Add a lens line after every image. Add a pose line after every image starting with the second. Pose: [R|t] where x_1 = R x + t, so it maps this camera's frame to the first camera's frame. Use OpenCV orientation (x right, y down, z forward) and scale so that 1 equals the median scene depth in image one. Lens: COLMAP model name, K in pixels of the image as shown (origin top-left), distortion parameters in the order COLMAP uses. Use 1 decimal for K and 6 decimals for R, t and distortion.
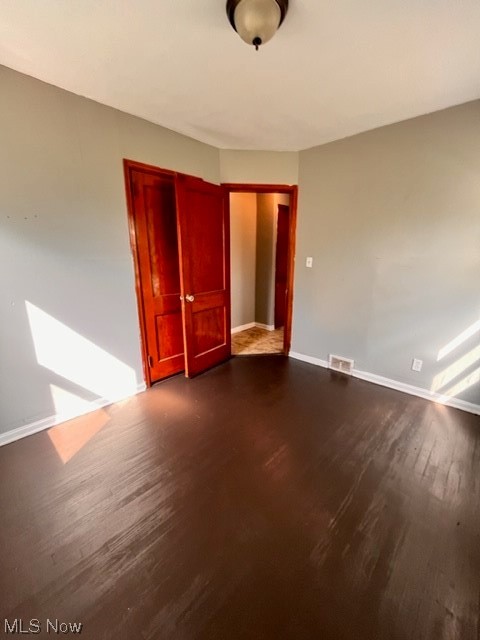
lens RADIAL K [[263.6, 0, 239.4], [0, 263.6, 319.9], [0, 0, 1]] dist [-0.001491, 0.000028]
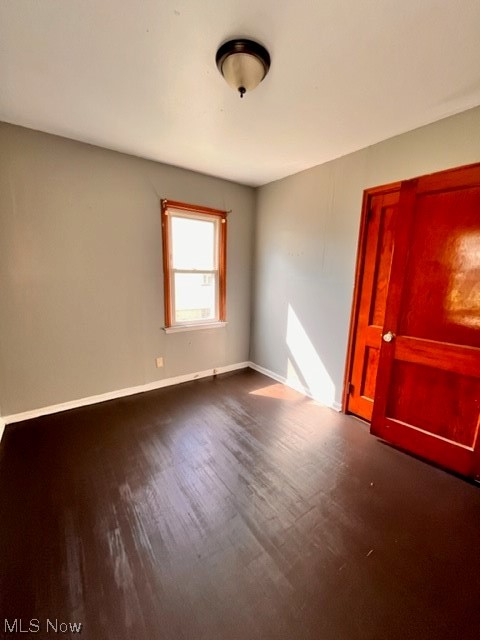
lens RADIAL K [[263.6, 0, 239.6], [0, 263.6, 321.2], [0, 0, 1]] dist [-0.001491, 0.000028]
pose [[-0.195657, 0.175028, -0.964927, 0.698010], [-0.267749, 0.937026, 0.224258, -0.201624], [0.943413, 0.302236, -0.136473, 0.754797]]
